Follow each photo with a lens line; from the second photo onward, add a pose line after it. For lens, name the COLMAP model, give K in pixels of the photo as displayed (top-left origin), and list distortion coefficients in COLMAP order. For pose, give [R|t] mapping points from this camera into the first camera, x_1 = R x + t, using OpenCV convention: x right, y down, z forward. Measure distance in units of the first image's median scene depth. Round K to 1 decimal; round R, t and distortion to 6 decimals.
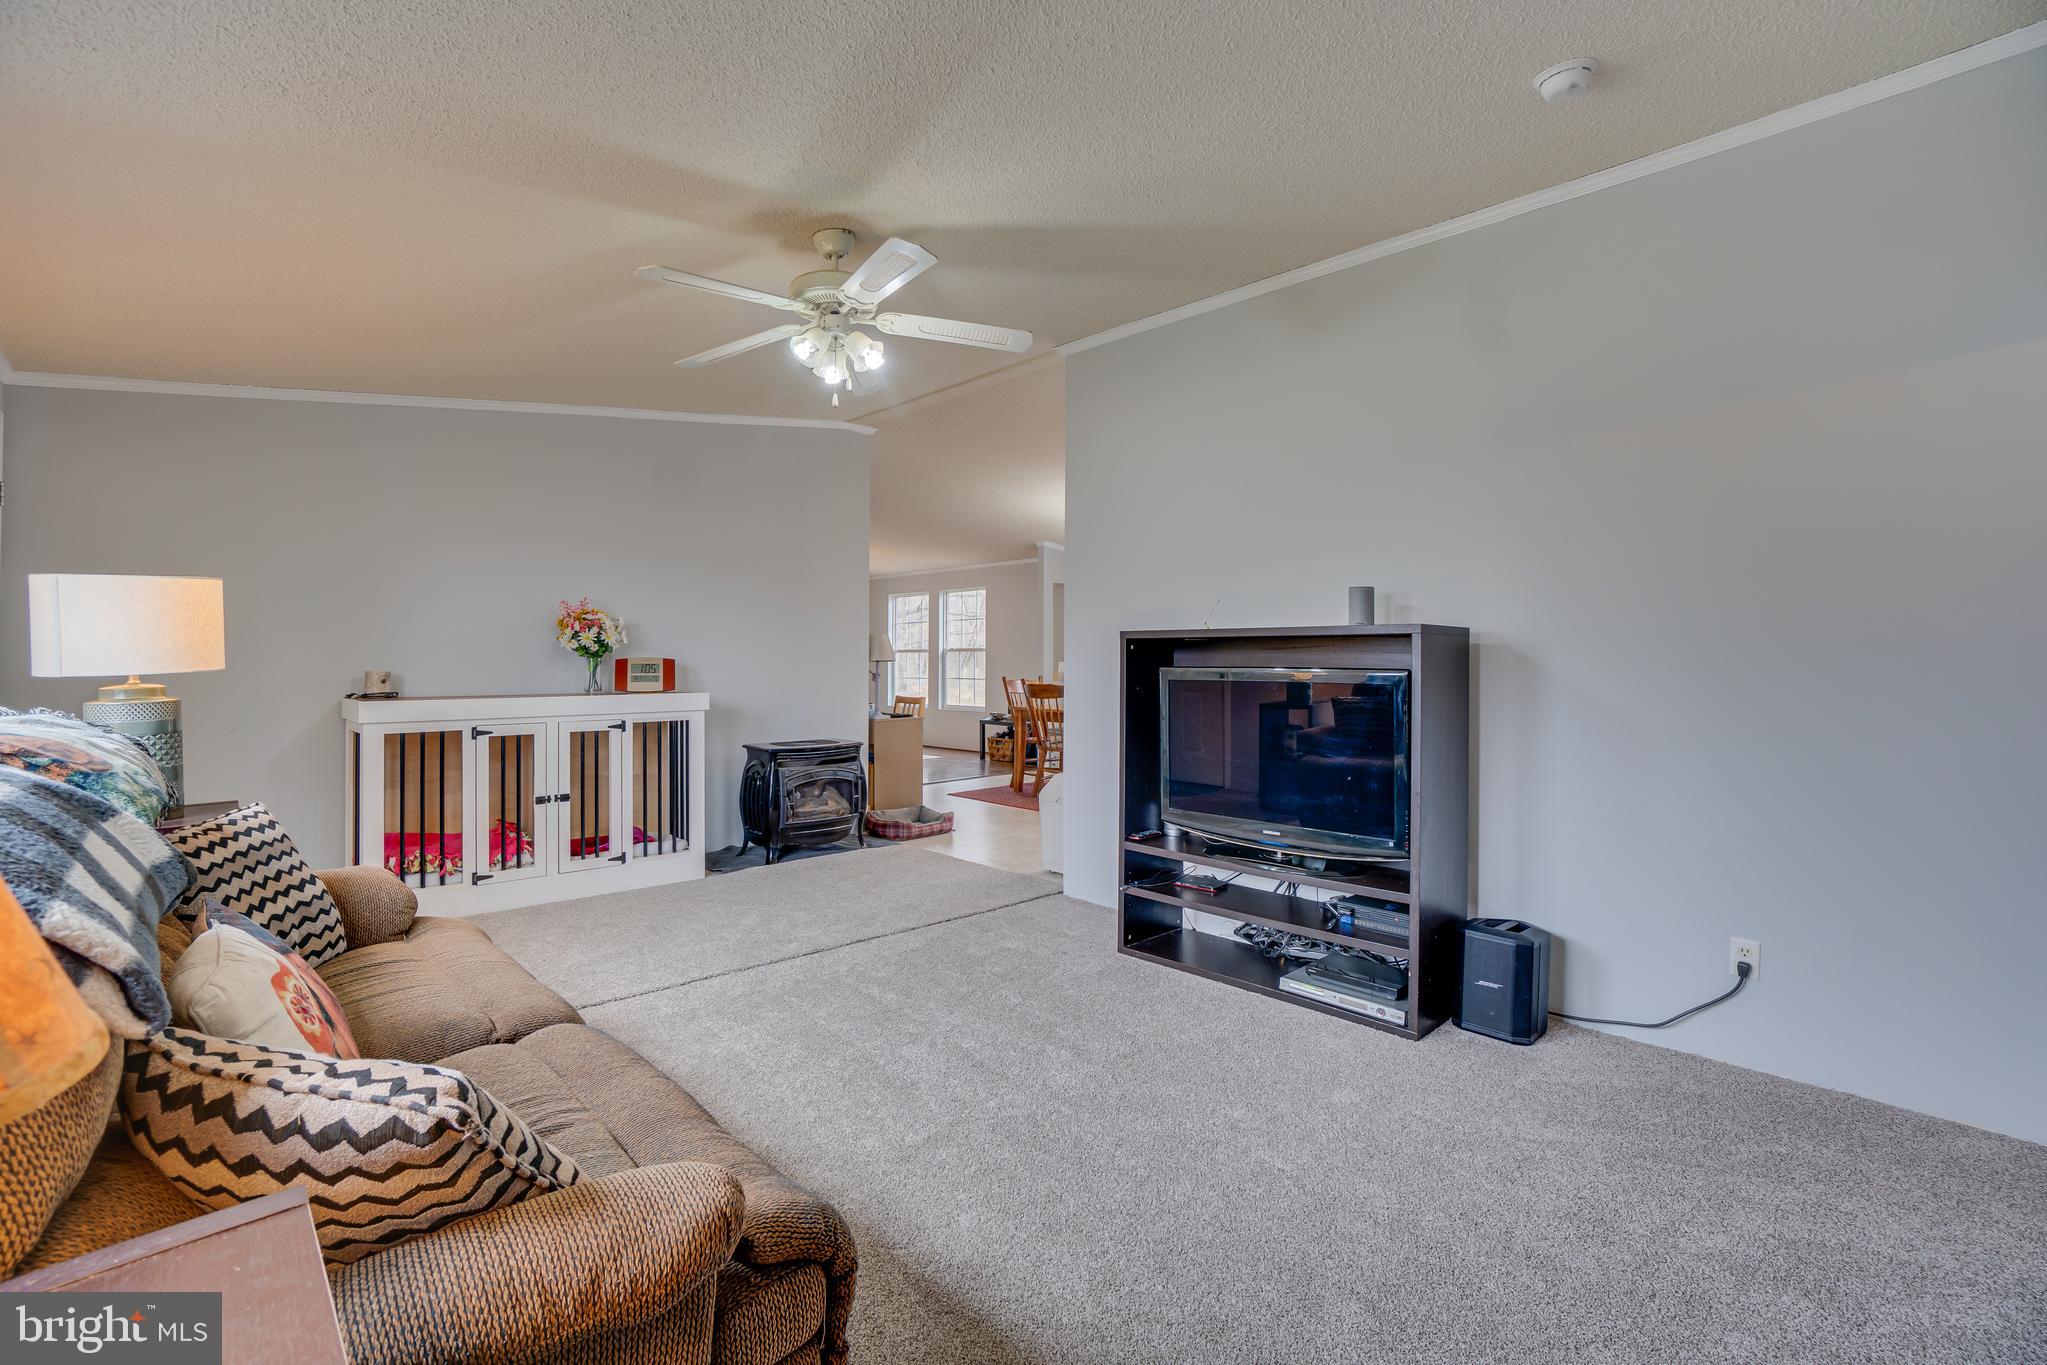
lens RADIAL K [[922.6, 0, 1017.1], [0, 922.6, 656.8], [0, 0, 1]] dist [-0.044213, 0.000827]
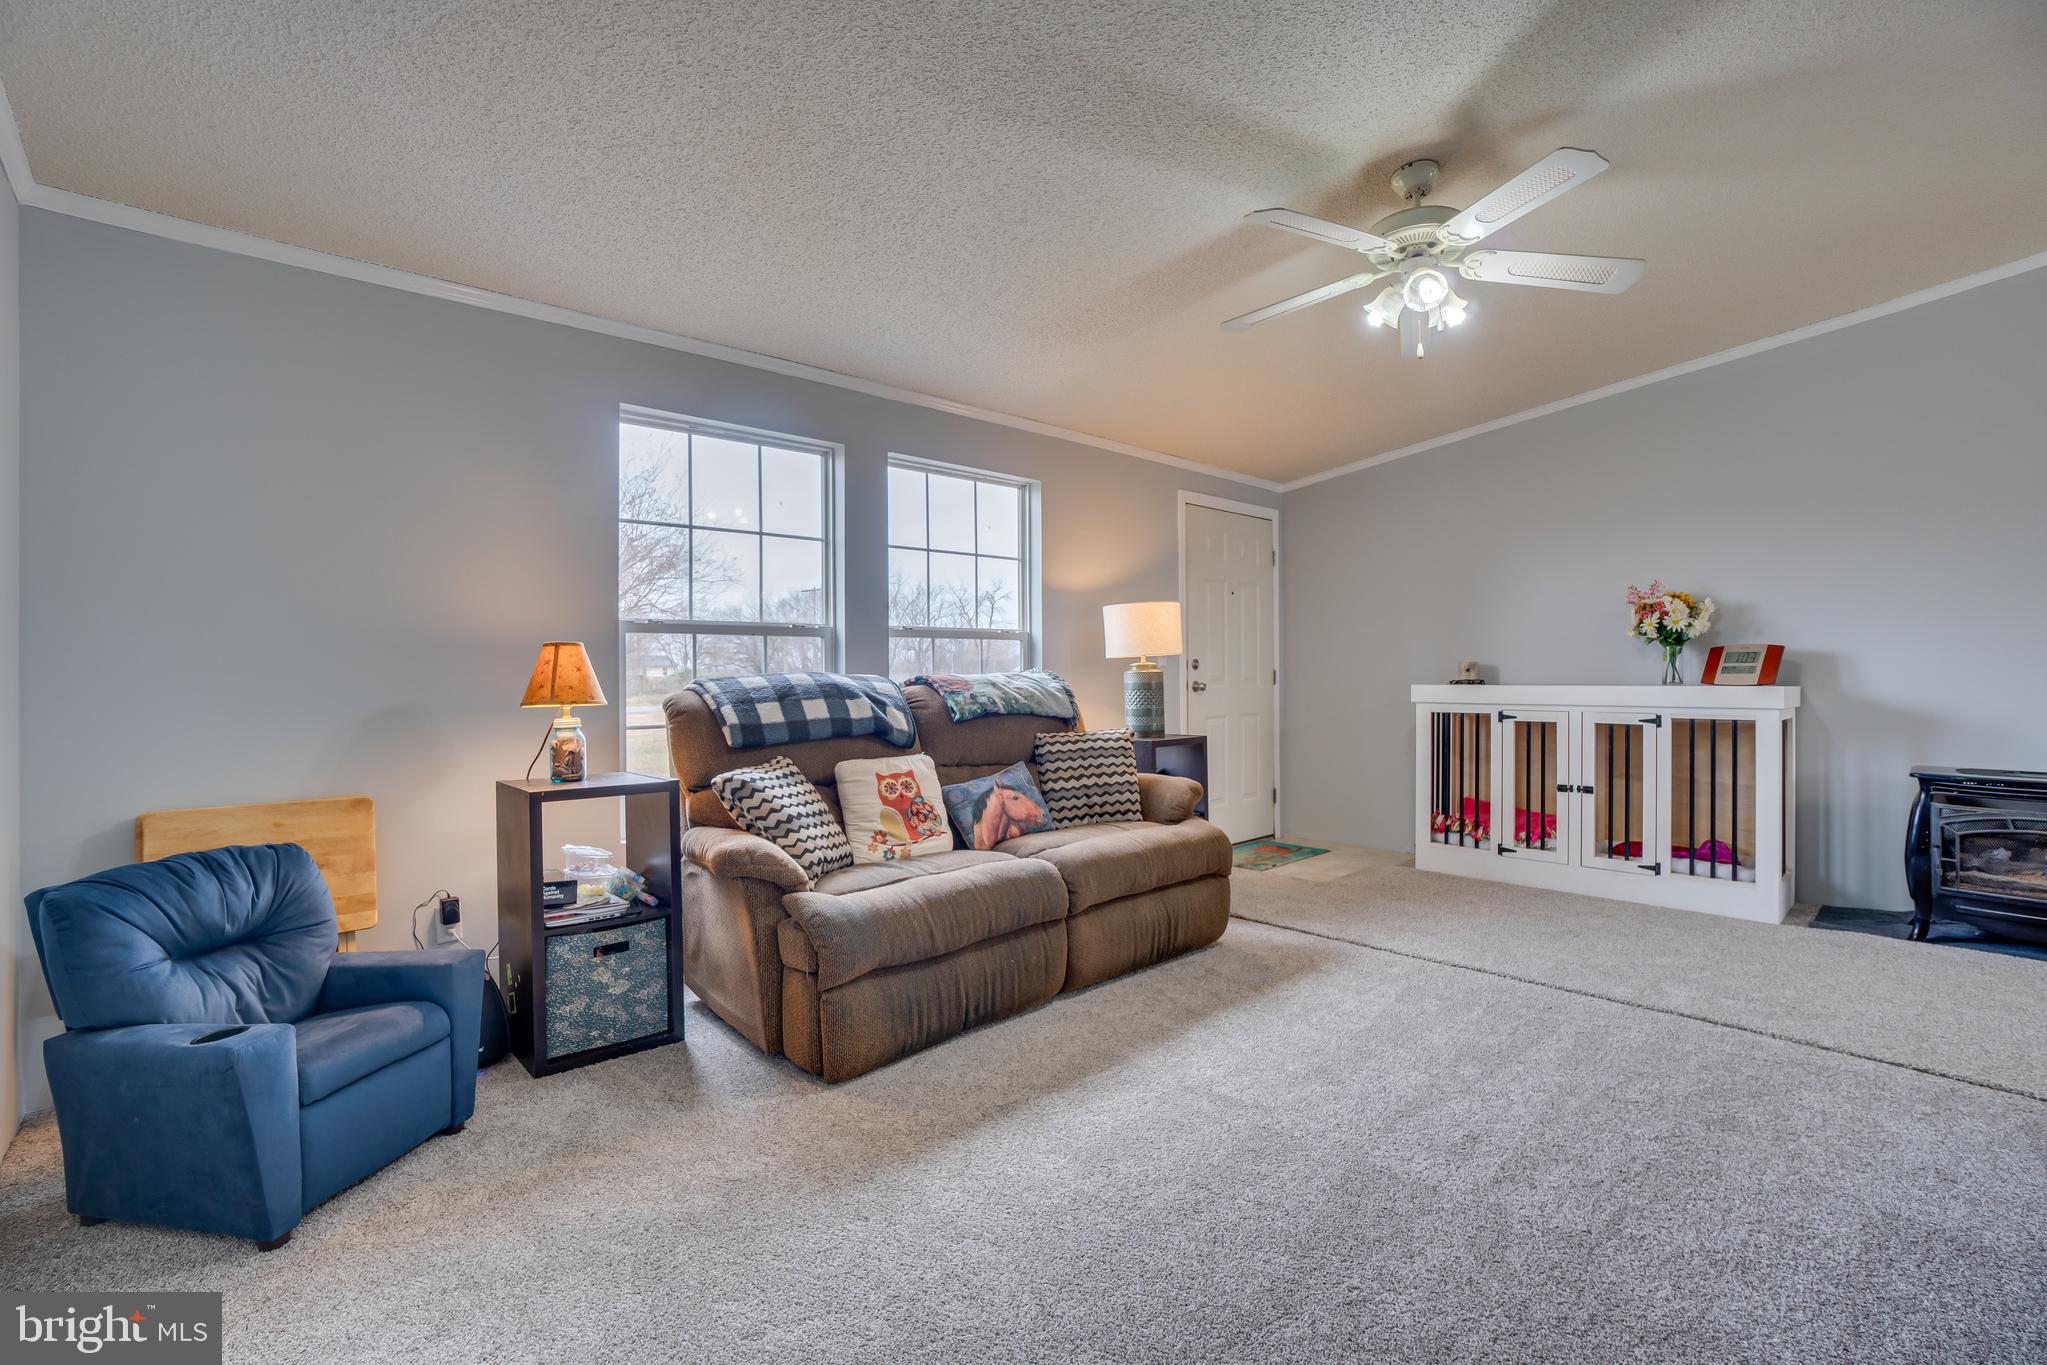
lens RADIAL K [[938.8, 0, 1029.2], [0, 938.8, 673.2], [0, 0, 1]] dist [-0.050378, 0.019176]
pose [[-0.017649, -0.002554, -0.999841, 0.515993], [0.004175, 0.999988, -0.002628, 0.031235], [0.999836, -0.004221, -0.017638, 0.436132]]
